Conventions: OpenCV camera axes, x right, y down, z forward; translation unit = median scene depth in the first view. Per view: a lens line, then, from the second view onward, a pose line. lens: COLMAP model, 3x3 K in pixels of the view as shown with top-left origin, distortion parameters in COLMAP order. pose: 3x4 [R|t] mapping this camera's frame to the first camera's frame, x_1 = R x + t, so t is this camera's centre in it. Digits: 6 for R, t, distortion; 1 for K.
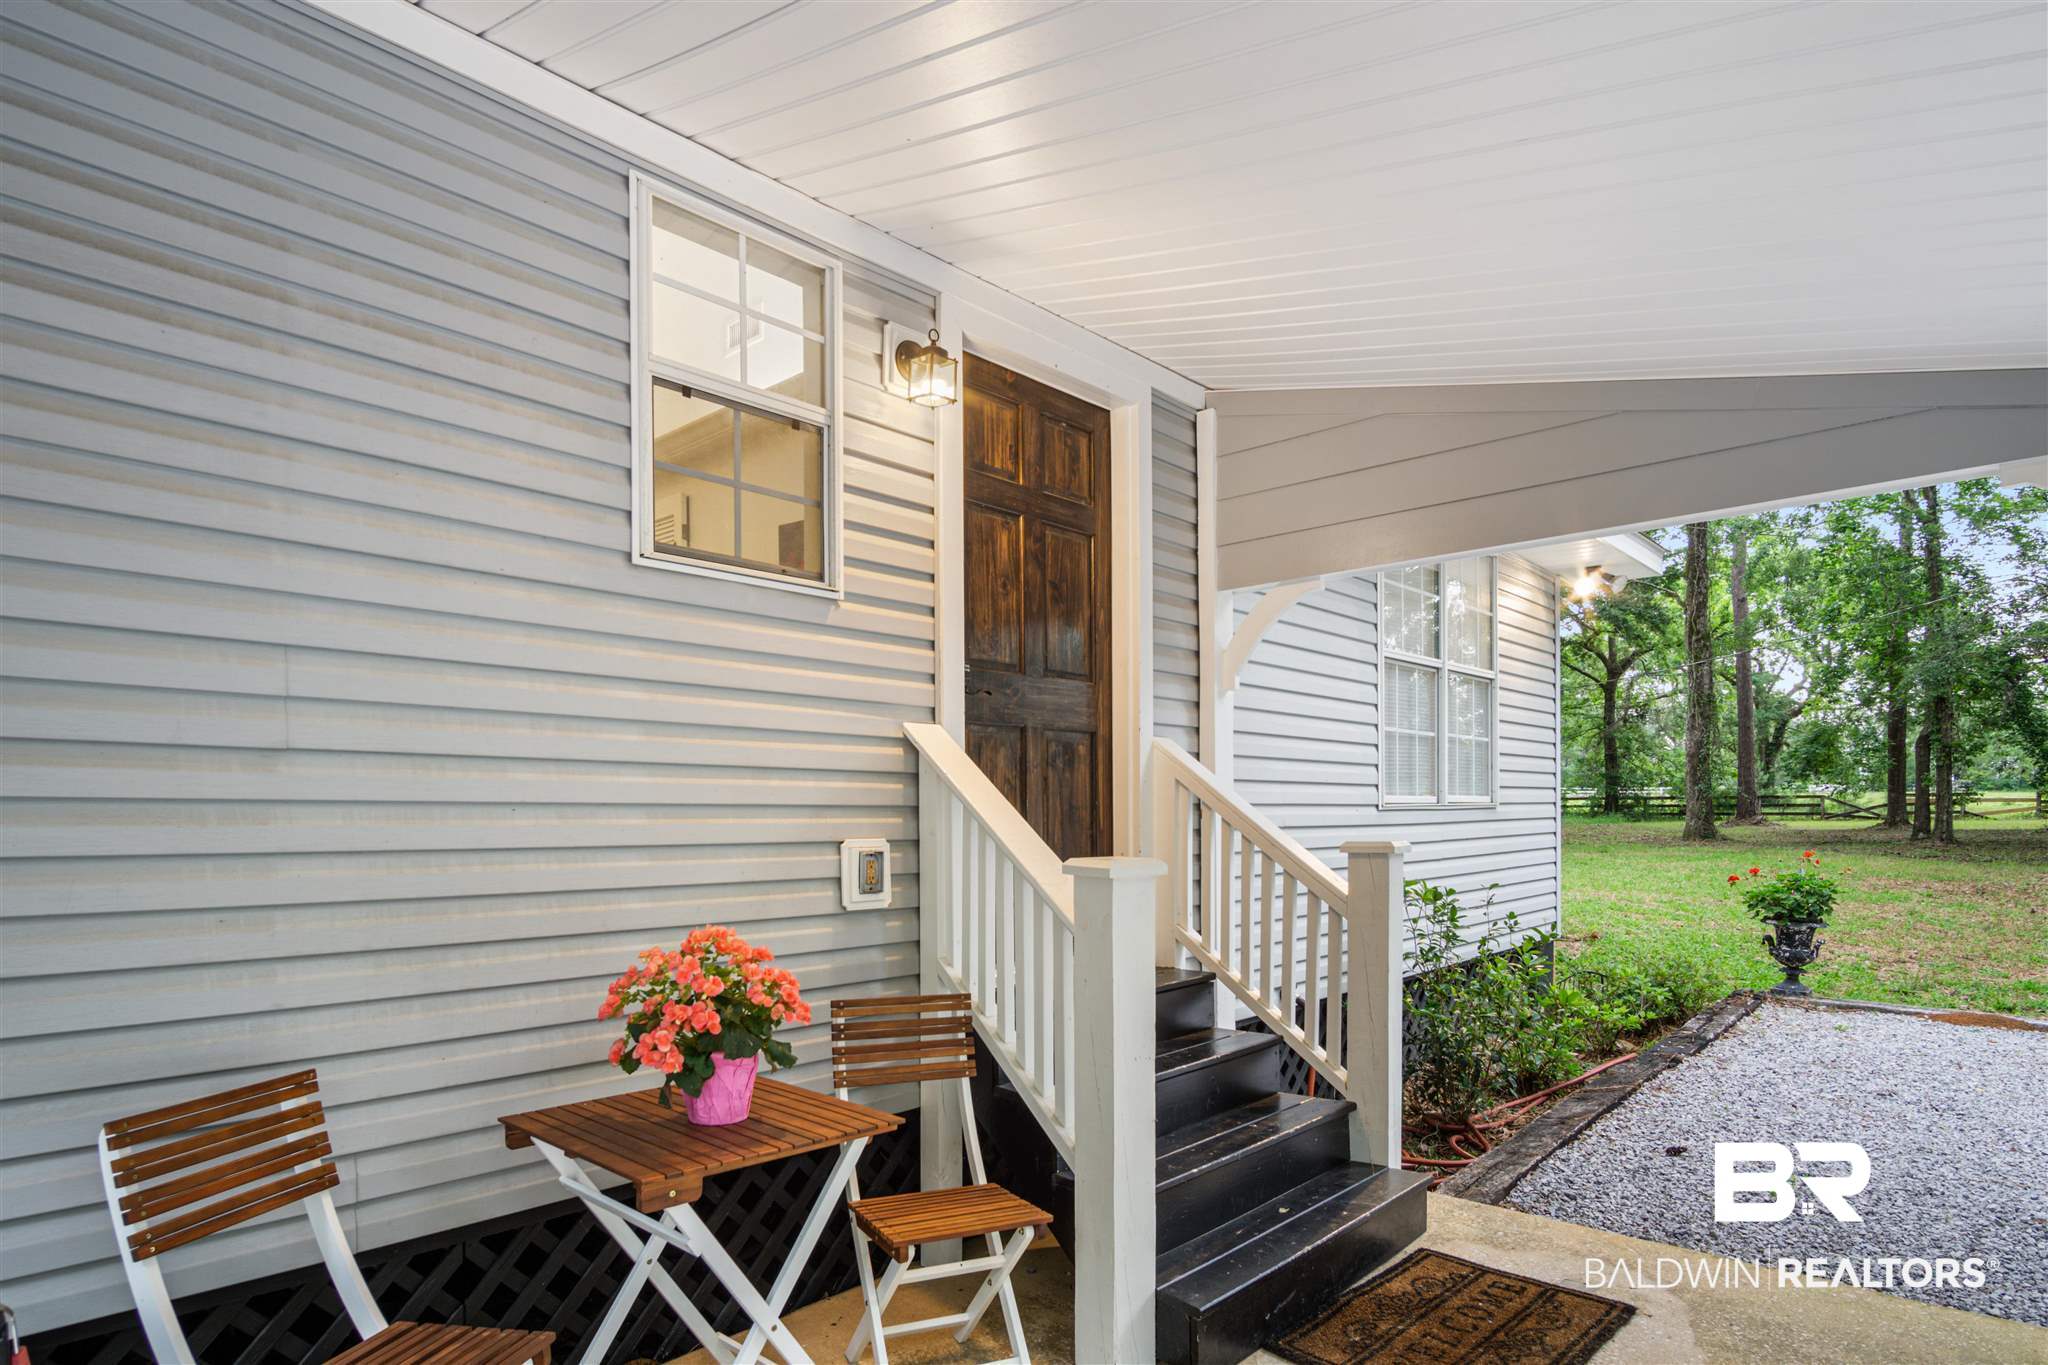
lens RADIAL K [[1154.6, 0, 1039.5], [0, 1154.6, 814.5], [0, 0, 1]] dist [-0.008357, -0.000626]
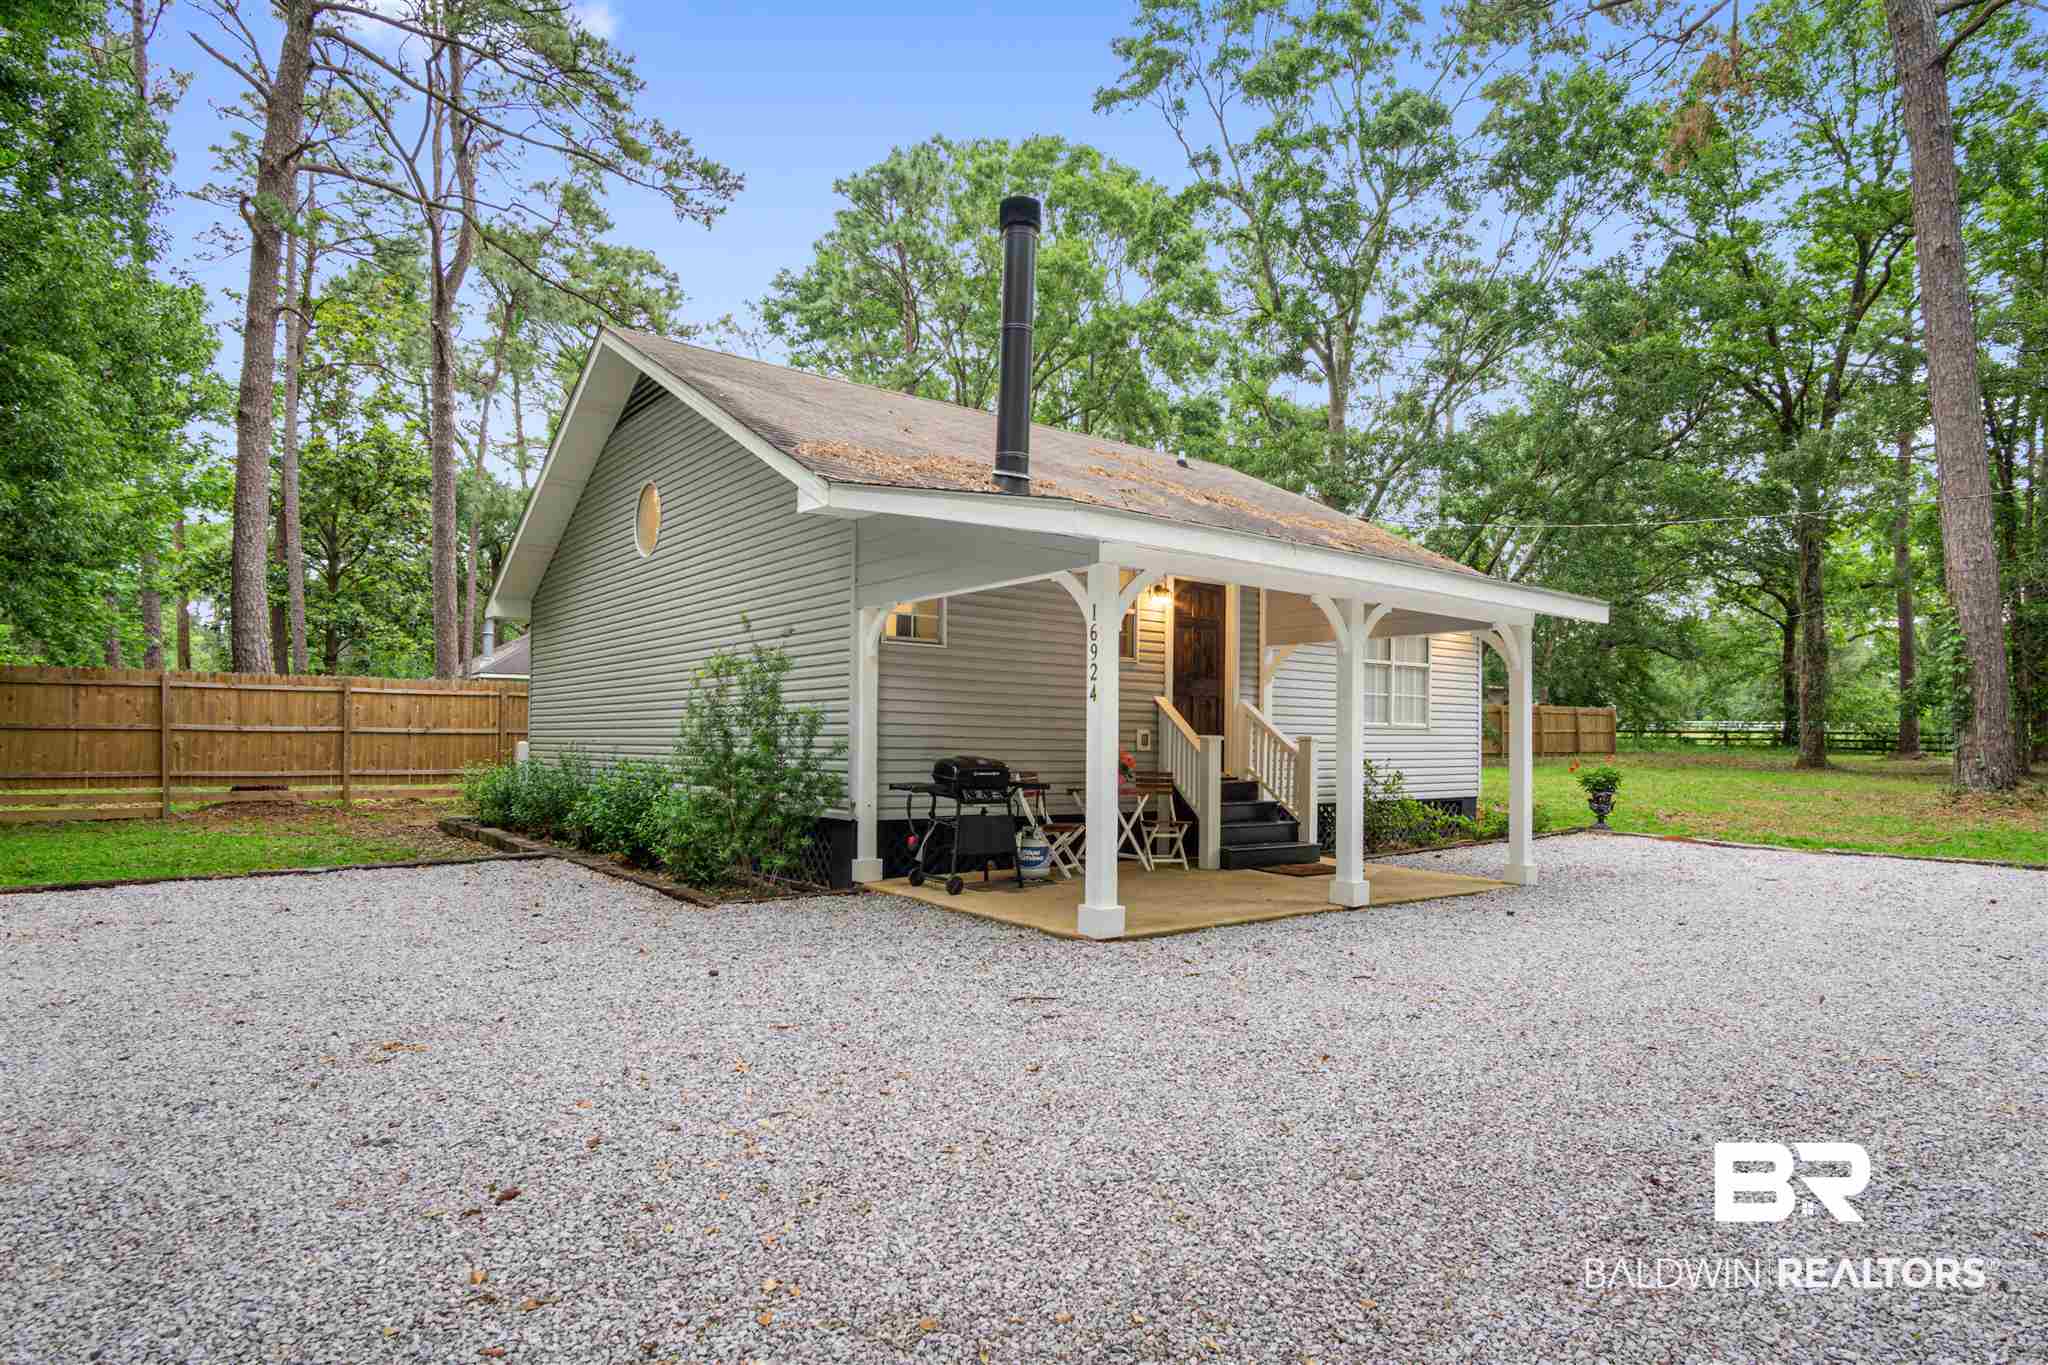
lens RADIAL K [[1026.2, 0, 983.0], [0, 1026.2, 724.4], [0, 0, 1]] dist [0.001207, 0.000359]
pose [[0.970951, 0.021019, -0.238353, 0.088007], [-0.023070, 0.999717, -0.005816, 0.024082], [0.238163, 0.011146, 0.971161, -1.587487]]
